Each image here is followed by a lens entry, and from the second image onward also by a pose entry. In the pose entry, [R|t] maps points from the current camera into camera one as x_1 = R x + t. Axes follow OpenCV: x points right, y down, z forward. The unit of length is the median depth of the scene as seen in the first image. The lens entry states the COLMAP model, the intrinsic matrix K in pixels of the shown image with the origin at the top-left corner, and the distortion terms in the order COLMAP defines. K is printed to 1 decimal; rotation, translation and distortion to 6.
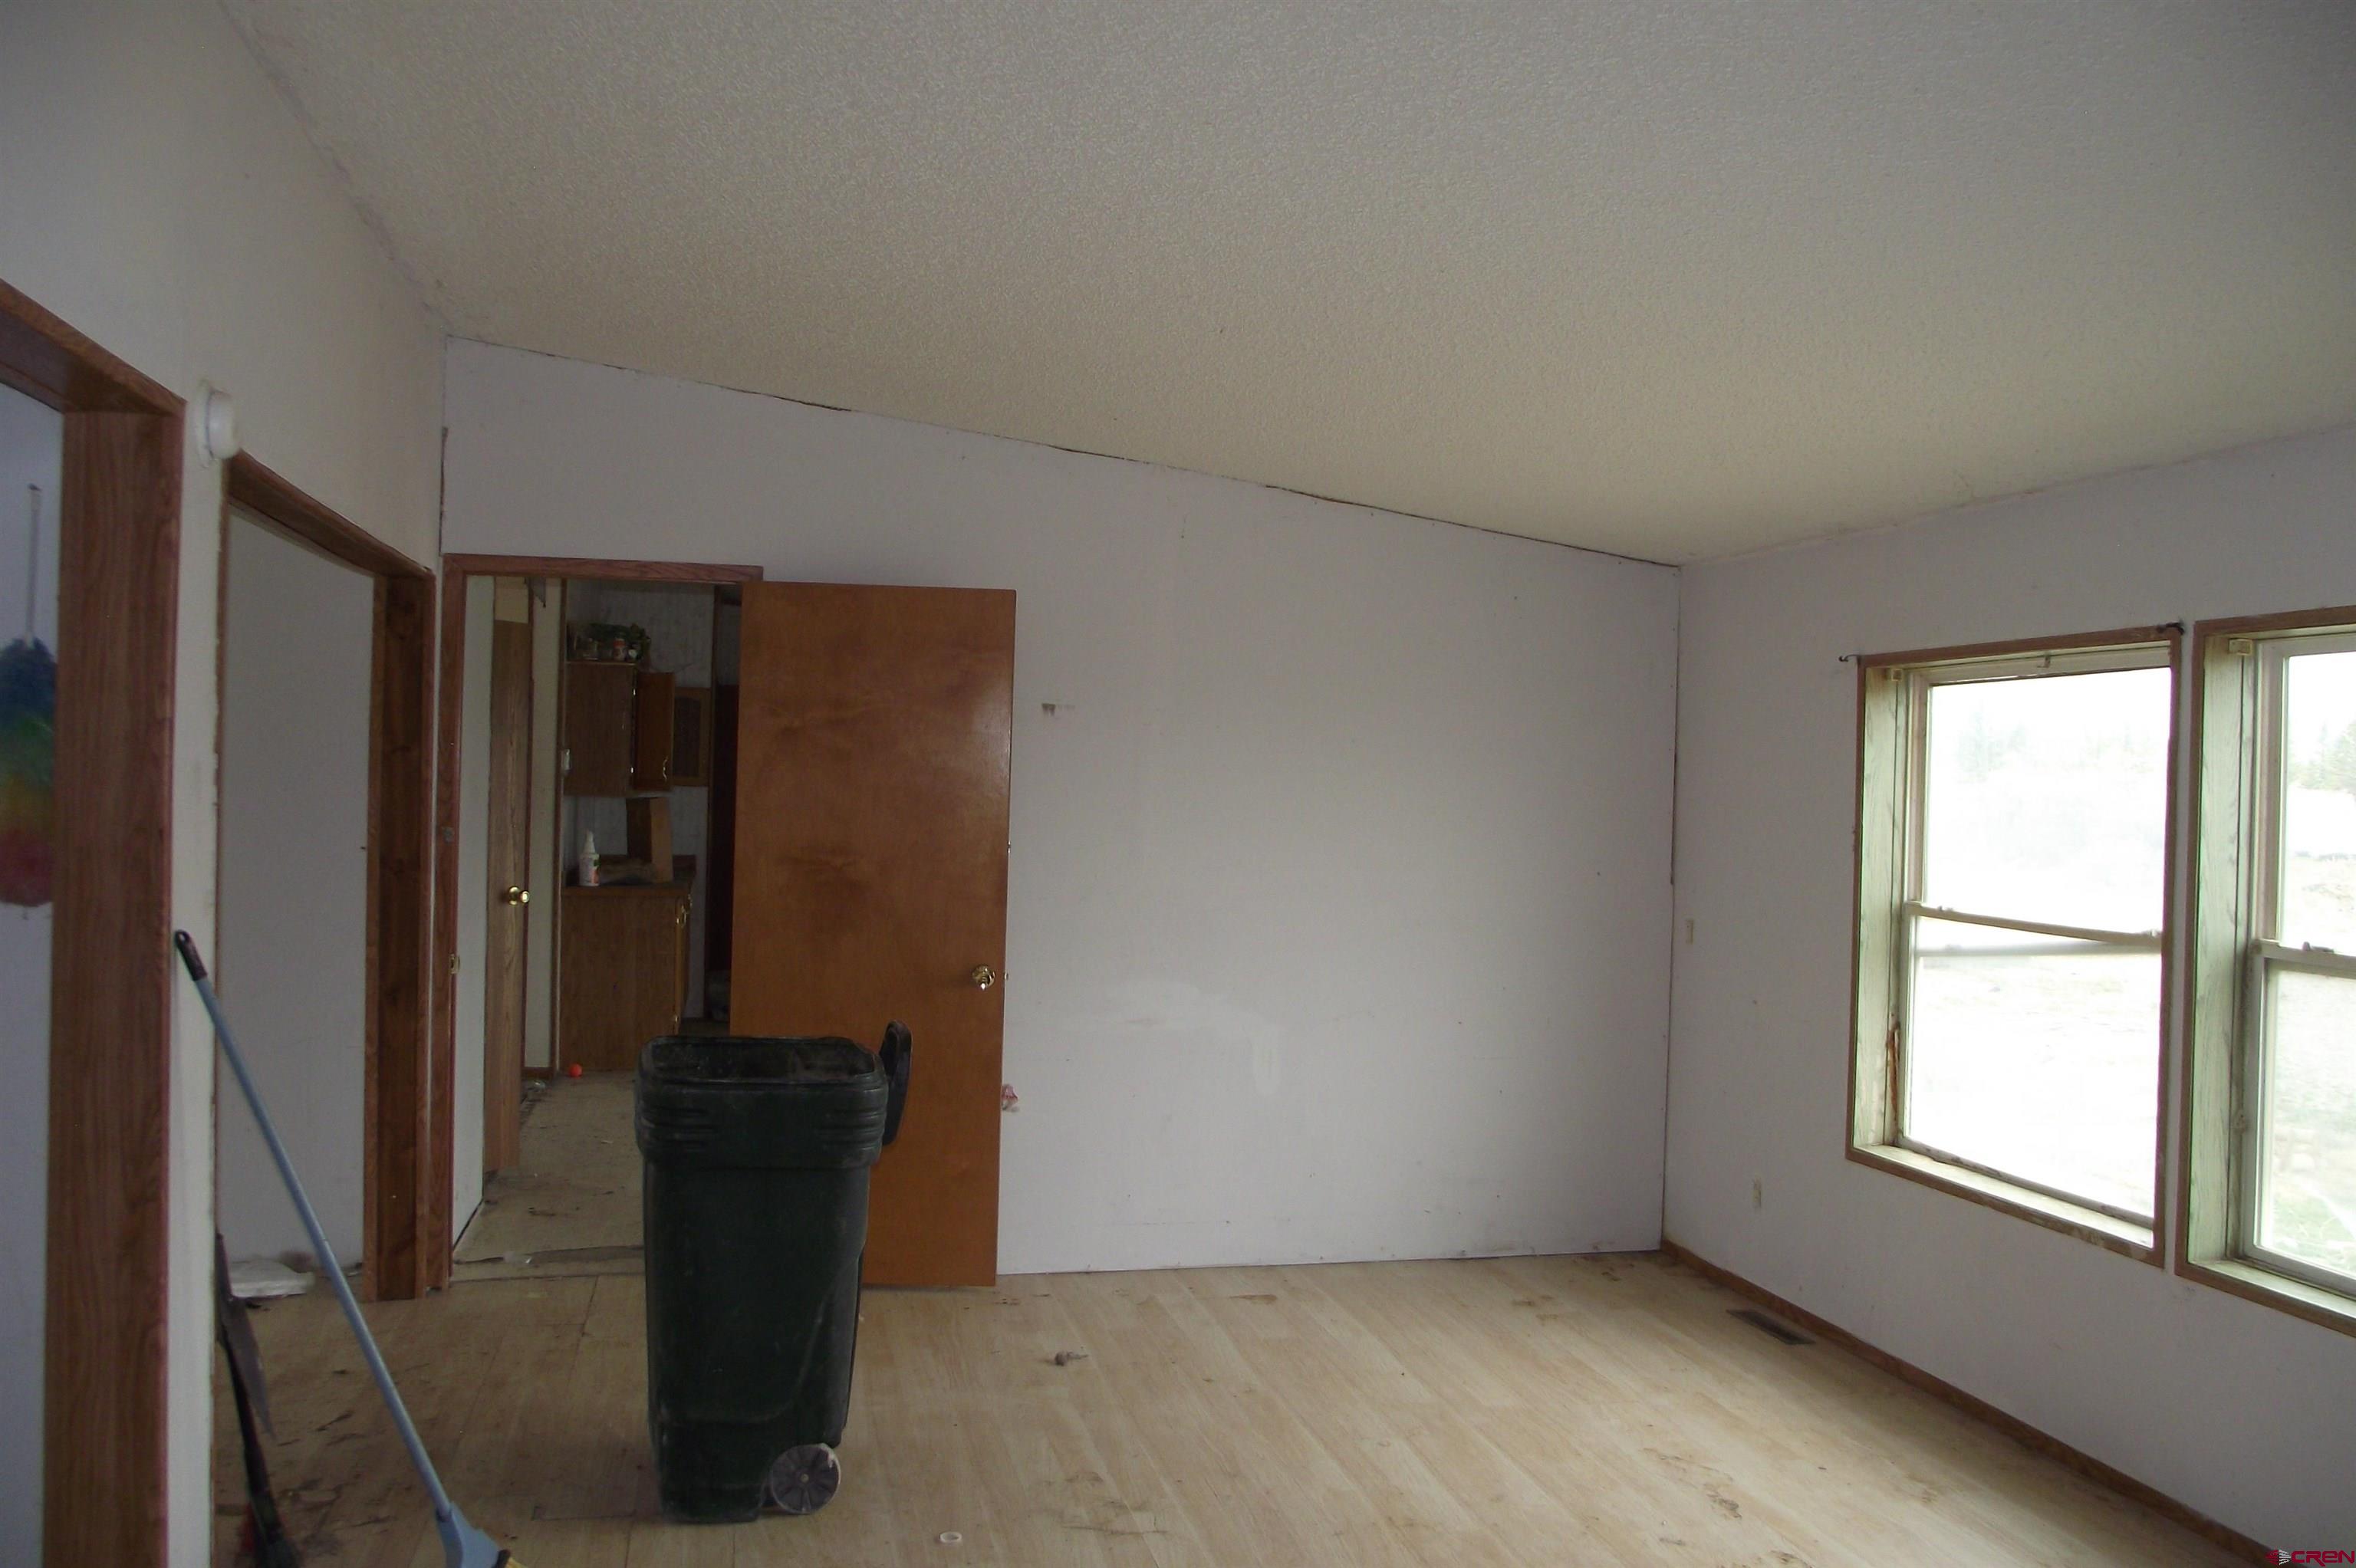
lens RADIAL K [[1878.9, 0, 1183.2], [0, 1878.9, 767.2], [0, 0, 1]] dist [-0.080731, 0.061109]
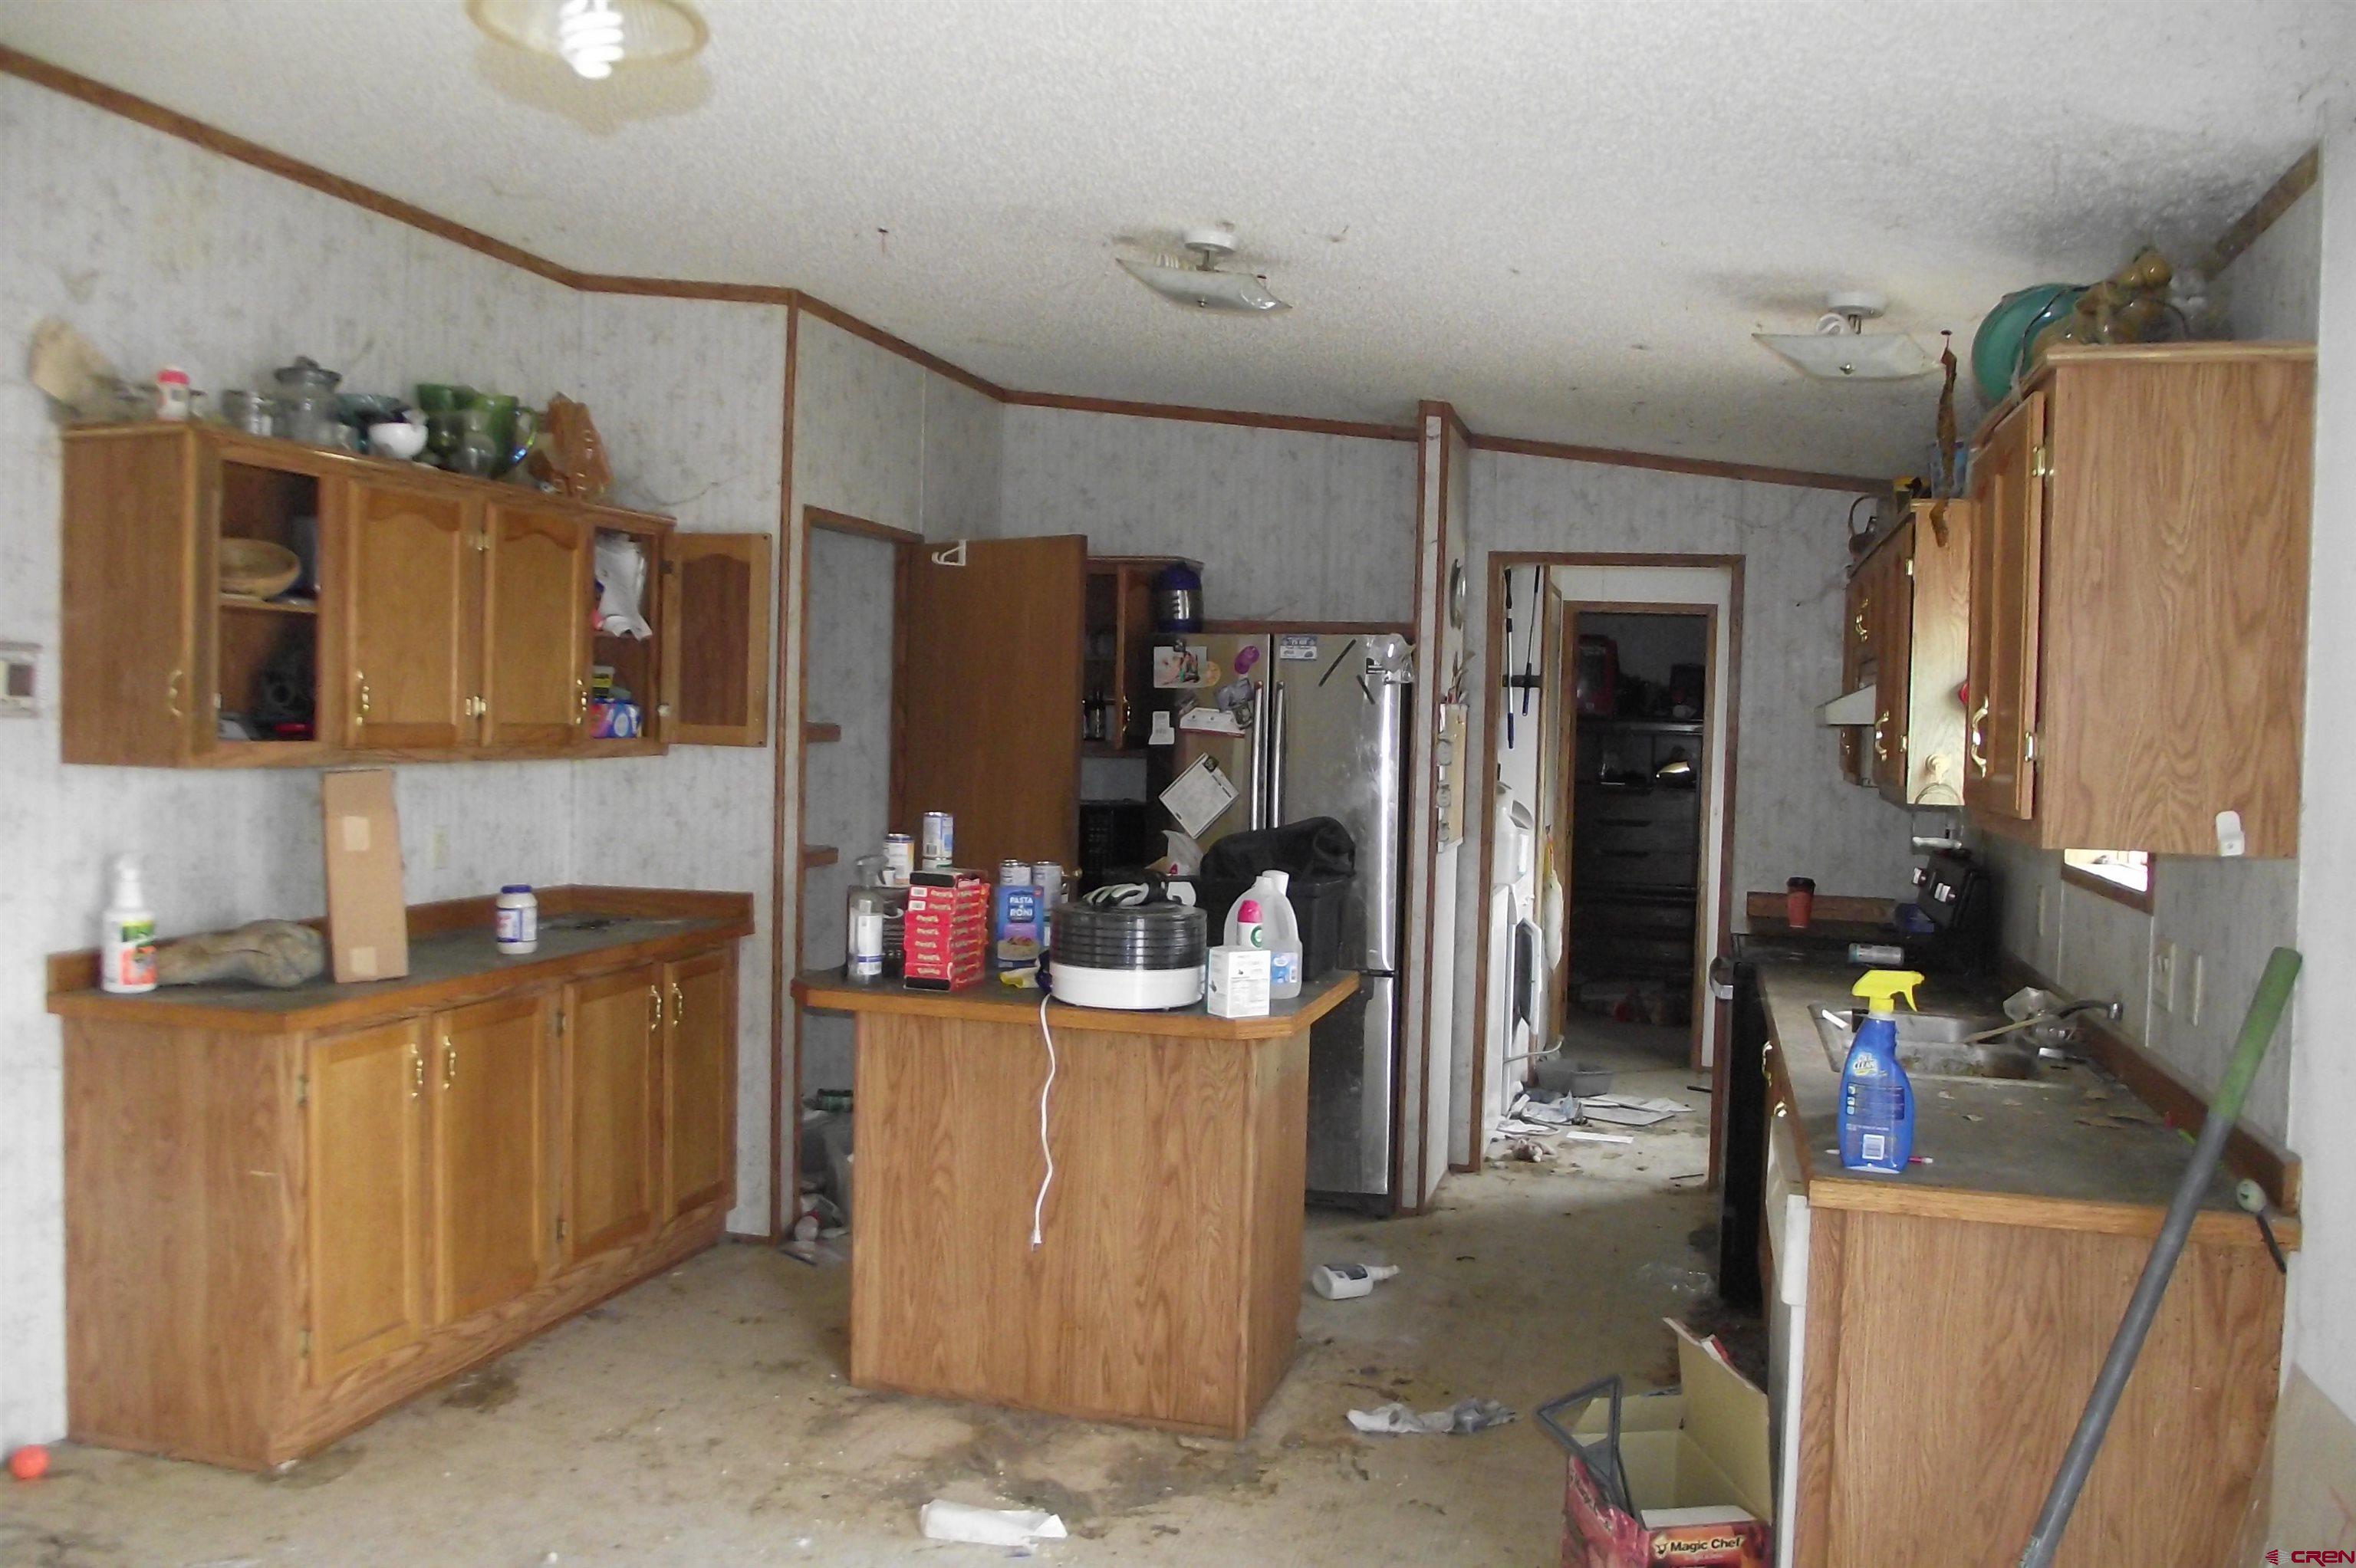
lens RADIAL K [[1878.9, 0, 1183.2], [0, 1878.9, 767.2], [0, 0, 1]] dist [-0.080731, 0.061109]
pose [[0.875521, 0.010987, -0.483056, 0.074115], [-0.000779, 0.999772, 0.021328, 0.006528], [0.483180, -0.018297, 0.875330, 0.761421]]
